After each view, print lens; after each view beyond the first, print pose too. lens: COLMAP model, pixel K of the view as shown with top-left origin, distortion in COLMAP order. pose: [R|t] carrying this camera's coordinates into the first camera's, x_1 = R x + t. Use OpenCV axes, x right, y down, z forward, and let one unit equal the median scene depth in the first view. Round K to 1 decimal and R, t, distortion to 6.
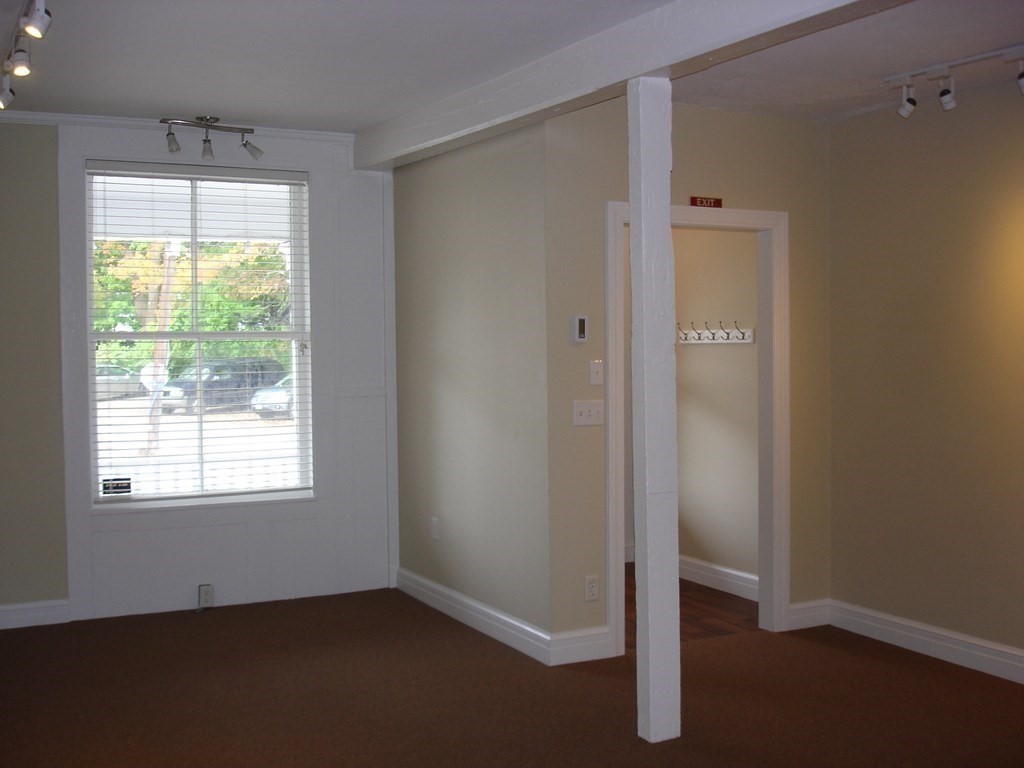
lens RADIAL K [[1152.6, 0, 512.0], [0, 1152.6, 384.0], [0, 0, 1]] dist [-0.048073, -0.165933]
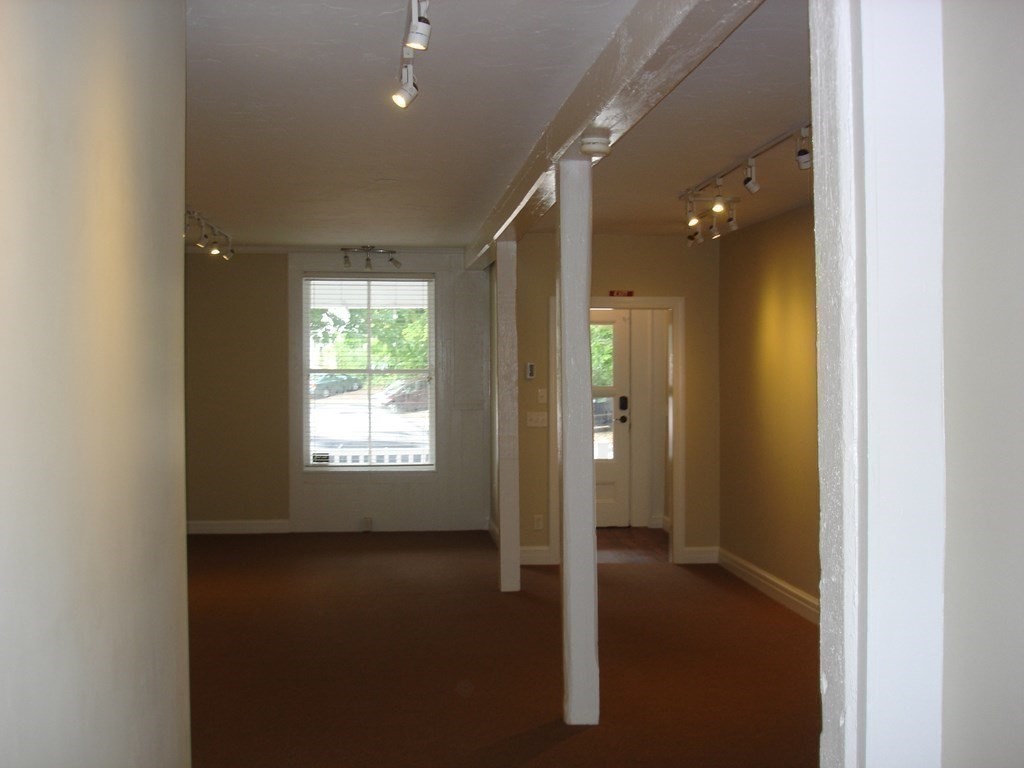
lens RADIAL K [[1152.6, 0, 512.0], [0, 1152.6, 384.0], [0, 0, 1]] dist [-0.048073, -0.165933]
pose [[0.929359, 0.012431, -0.368969, 0.582772], [-0.021155, 0.999584, -0.019606, 0.005519], [0.368571, 0.026026, 0.929235, -0.534576]]
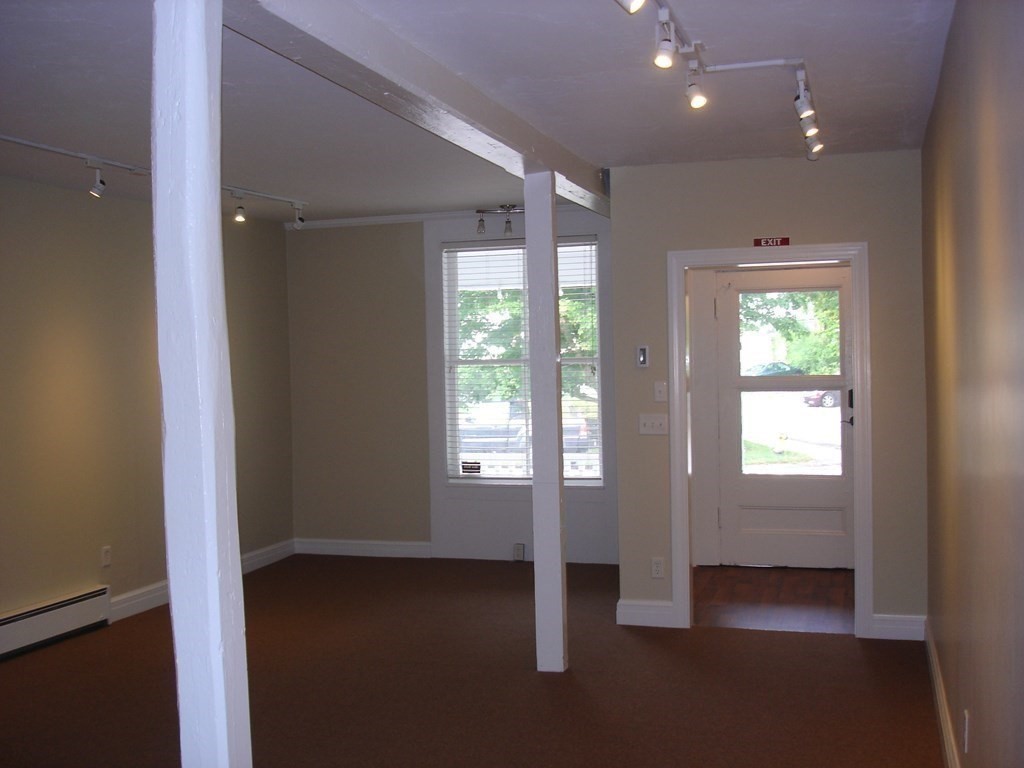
lens RADIAL K [[1152.6, 0, 512.0], [0, 1152.6, 384.0], [0, 0, 1]] dist [-0.048073, -0.165933]
pose [[0.700536, 0.005333, -0.713598, 0.734830], [-0.012115, 0.999917, -0.004420, -0.009725], [0.713515, 0.011742, 0.700542, 0.026606]]
